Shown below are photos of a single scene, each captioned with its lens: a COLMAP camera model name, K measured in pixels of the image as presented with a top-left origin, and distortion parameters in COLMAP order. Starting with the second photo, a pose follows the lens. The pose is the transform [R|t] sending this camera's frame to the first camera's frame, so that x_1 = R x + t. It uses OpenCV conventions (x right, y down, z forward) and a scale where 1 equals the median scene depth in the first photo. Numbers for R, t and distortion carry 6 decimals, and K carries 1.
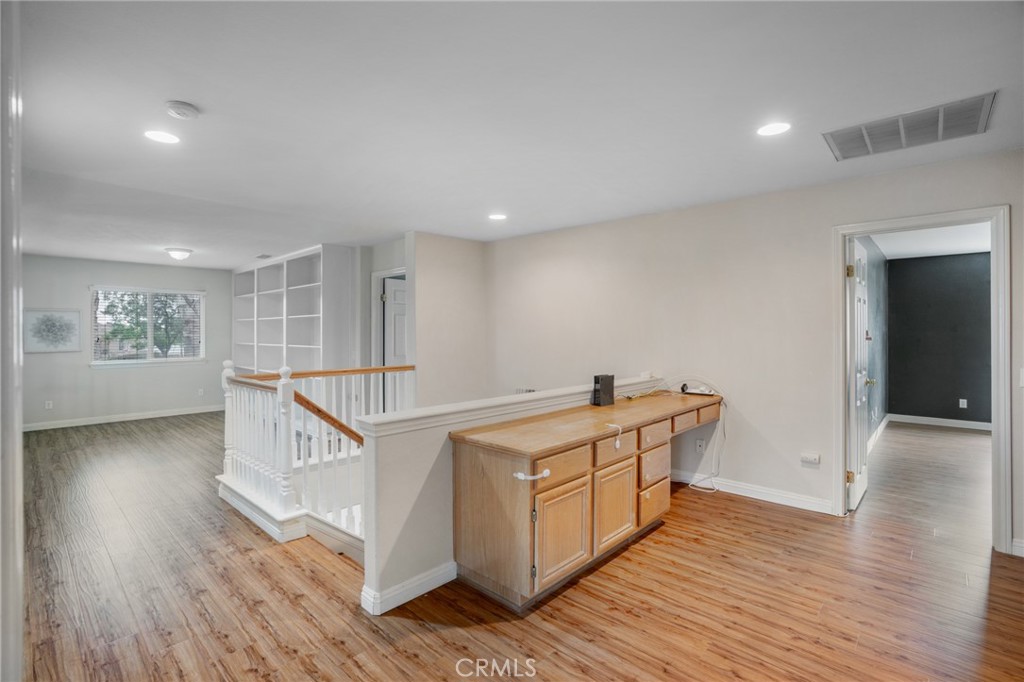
lens RADIAL K [[470.0, 0, 521.1], [0, 470.0, 329.2], [0, 0, 1]] dist [-0.019299, 0.000298]
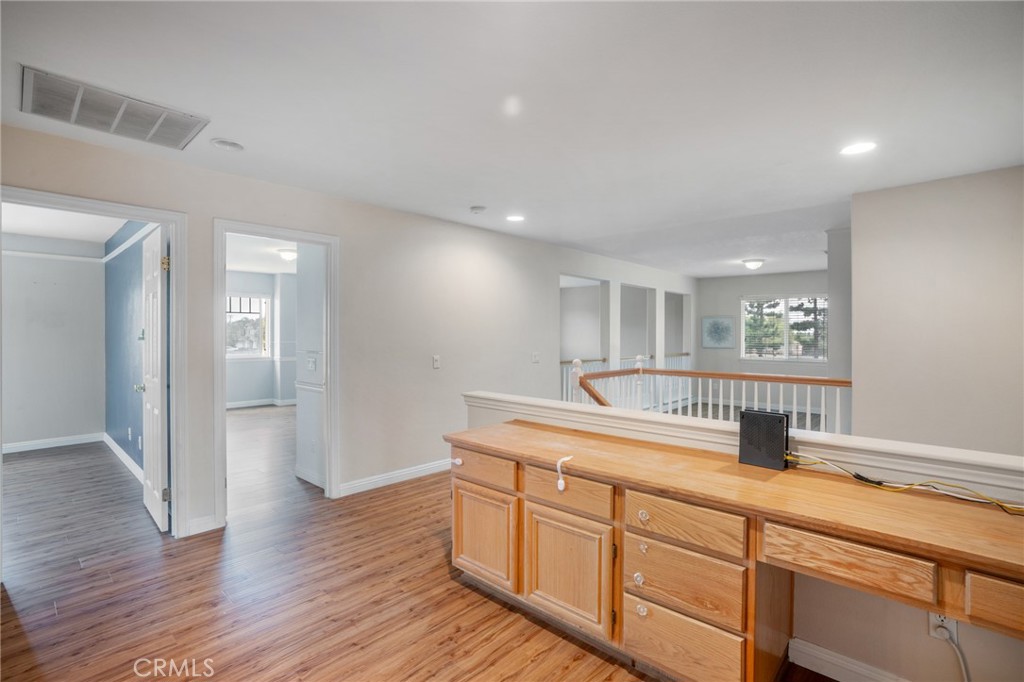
lens RADIAL K [[482.8, 0, 509.0], [0, 482.8, 331.8], [0, 0, 1]] dist [0.001683, 0.000449]
pose [[-0.003708, -0.002831, -0.999989, 1.085932], [0.007426, 0.999968, -0.002859, 0.004510], [0.999966, -0.007436, -0.003687, 1.029669]]
